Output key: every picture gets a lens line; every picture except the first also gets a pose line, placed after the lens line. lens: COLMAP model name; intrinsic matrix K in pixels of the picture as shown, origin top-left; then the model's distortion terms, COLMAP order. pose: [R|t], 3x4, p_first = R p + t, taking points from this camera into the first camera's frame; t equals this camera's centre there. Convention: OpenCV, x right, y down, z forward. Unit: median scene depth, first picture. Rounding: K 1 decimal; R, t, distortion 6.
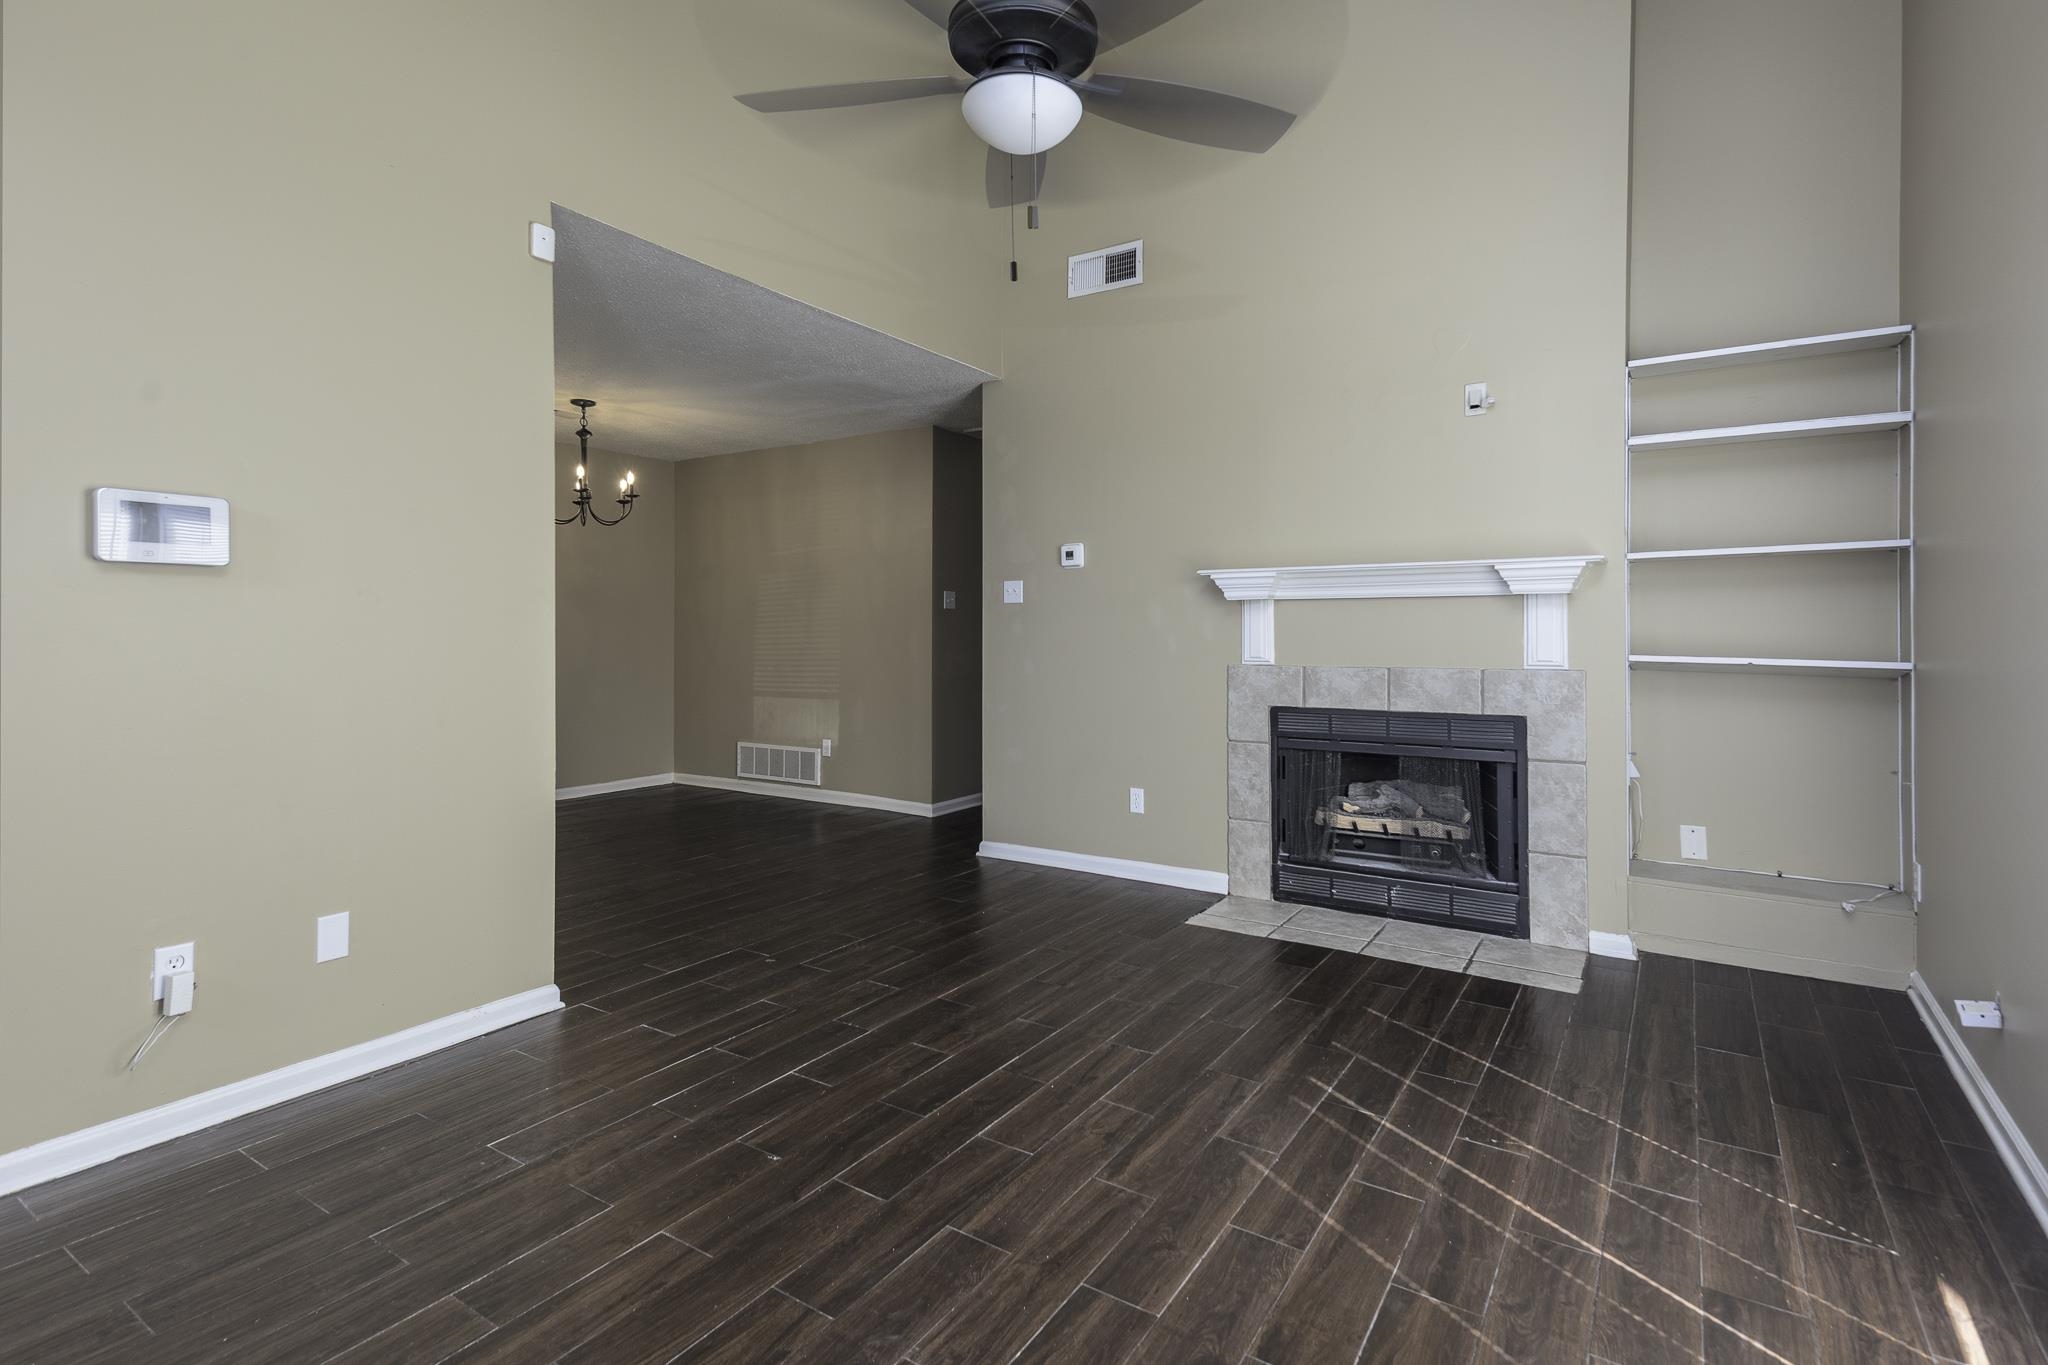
lens RADIAL K [[989.9, 0, 986.3], [0, 989.9, 636.0], [0, 0, 1]] dist [0.046465, -0.017391]
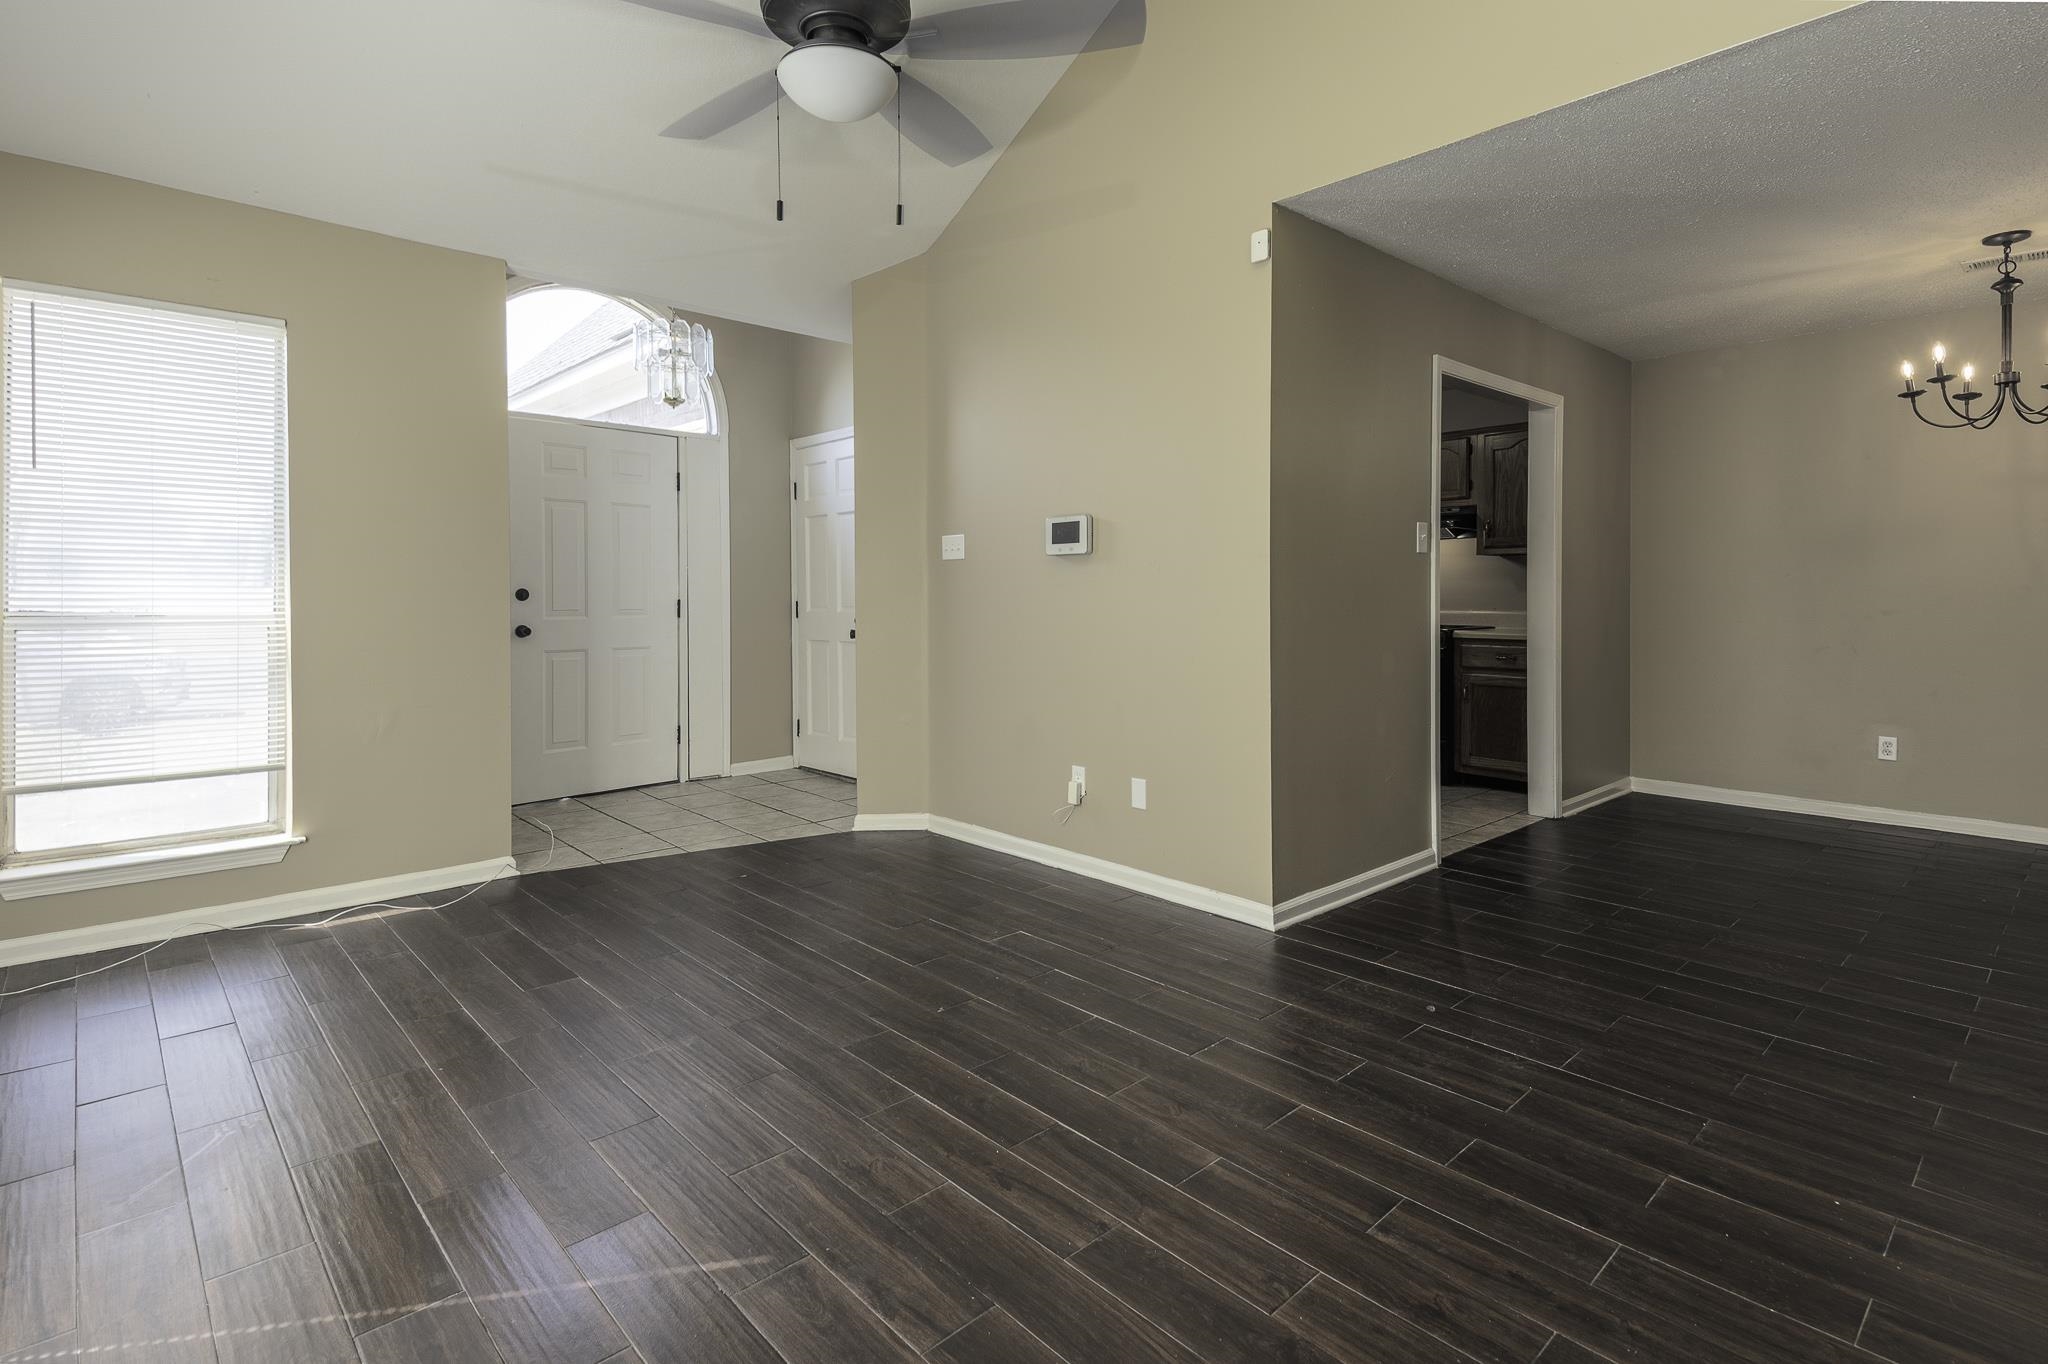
lens RADIAL K [[989.9, 0, 1054.9], [0, 989.9, 587.5], [0, 0, 1]] dist [0.046465, -0.017391]
pose [[-0.201031, -0.008104, -0.979551, 0.570088], [-0.002626, 0.999967, -0.007734, 0.003543], [0.979581, 0.001018, -0.201046, 0.811183]]
